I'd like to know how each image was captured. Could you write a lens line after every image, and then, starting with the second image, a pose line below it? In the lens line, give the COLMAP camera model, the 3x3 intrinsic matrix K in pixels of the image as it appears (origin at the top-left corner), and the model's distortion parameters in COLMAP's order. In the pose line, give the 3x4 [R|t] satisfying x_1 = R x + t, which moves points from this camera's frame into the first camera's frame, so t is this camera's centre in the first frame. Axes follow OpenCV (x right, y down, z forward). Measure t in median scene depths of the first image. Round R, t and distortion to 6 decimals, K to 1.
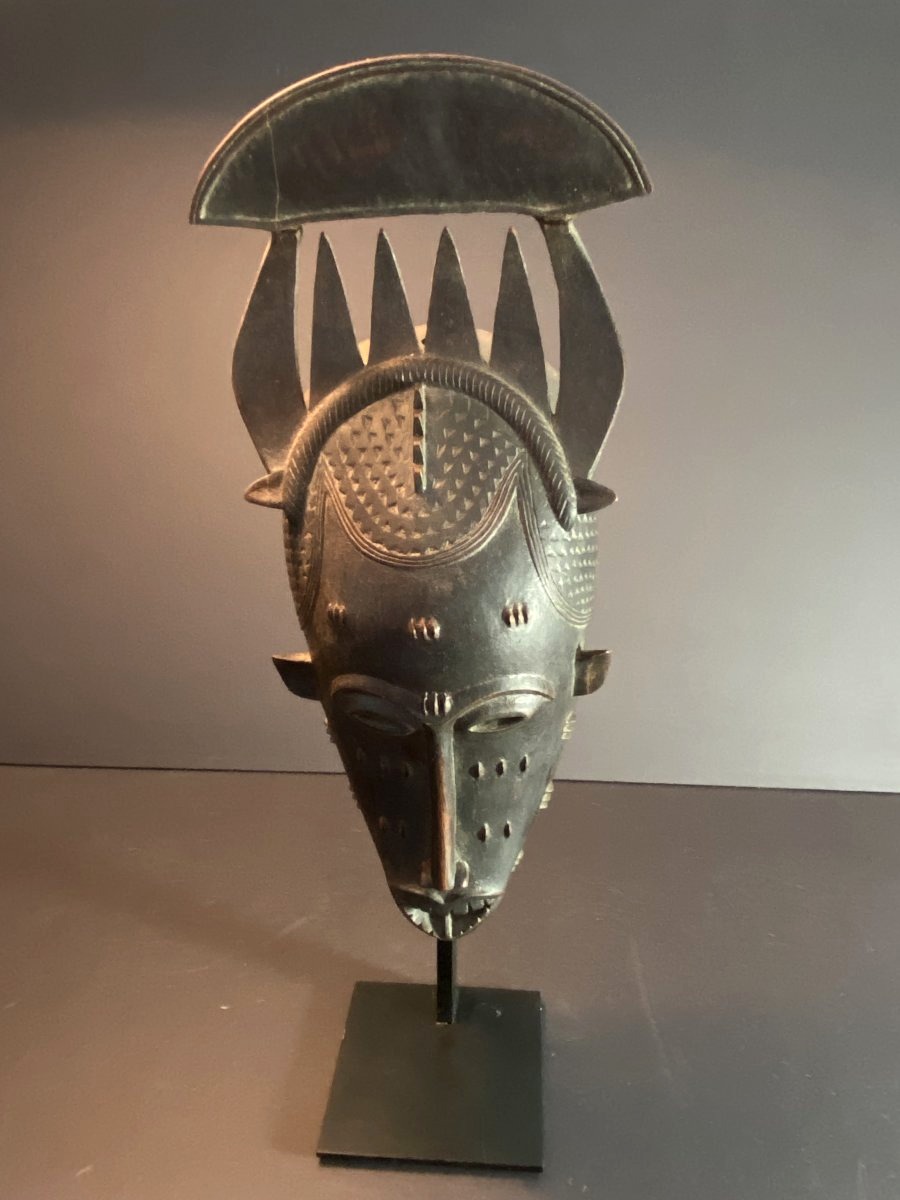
lens RADIAL K [[890.0, 0, 449.4], [0, 890.0, 604.8], [0, 0, 1]] dist [0.006309, 0.002034]
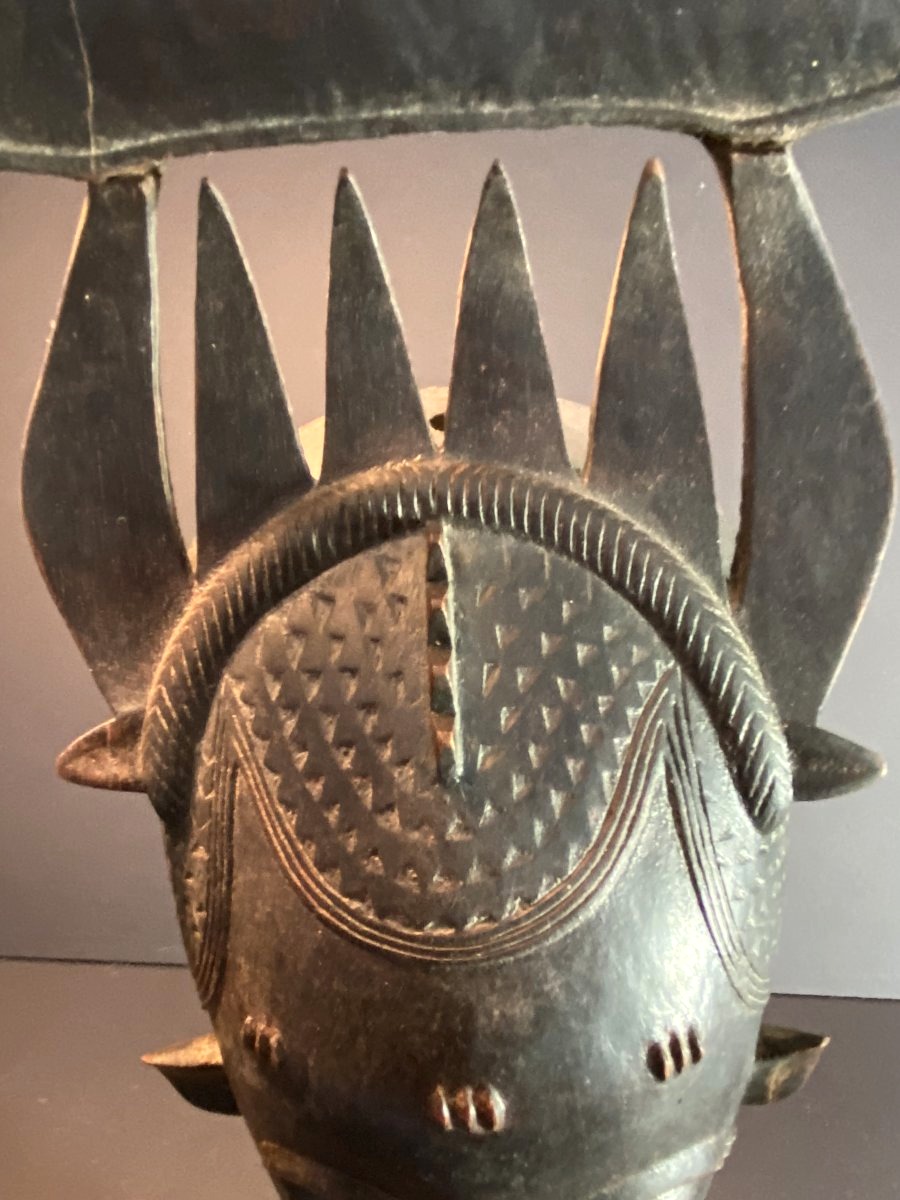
lens RADIAL K [[889.2, 0, 443.0], [0, 889.2, 645.9], [0, 0, 1]] dist [0.057576, -0.095430]
pose [[0.999221, -0.026249, 0.029460, -0.045652], [0.026424, 0.999635, -0.005557, -0.184383], [-0.029303, 0.006332, 0.999551, 0.551423]]
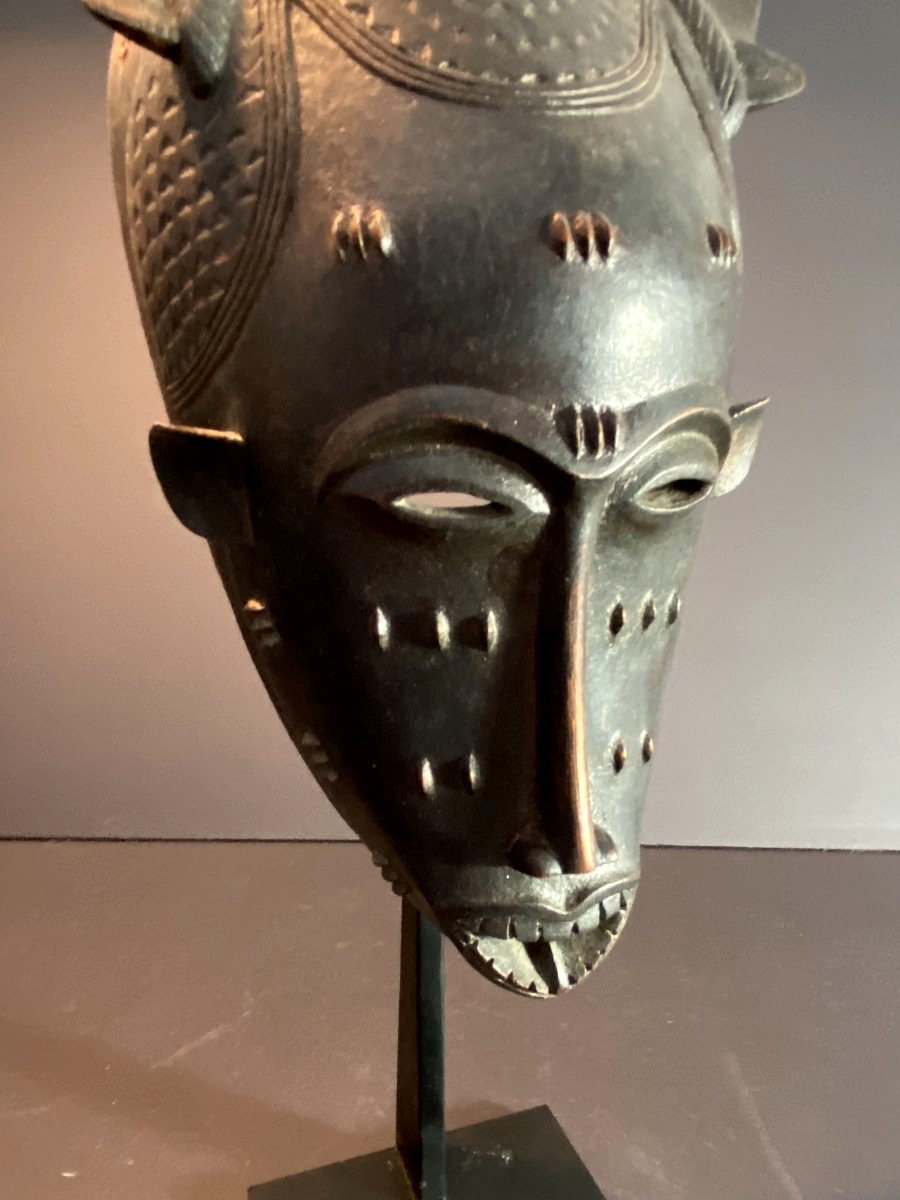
lens RADIAL K [[889.2, 0, 443.0], [0, 889.2, 645.9], [0, 0, 1]] dist [0.057576, -0.095430]
pose [[0.913630, -0.098299, 0.394484, -0.282276], [0.147370, 0.984410, -0.096012, 0.254837], [-0.378896, 0.145854, 0.913873, 0.617829]]
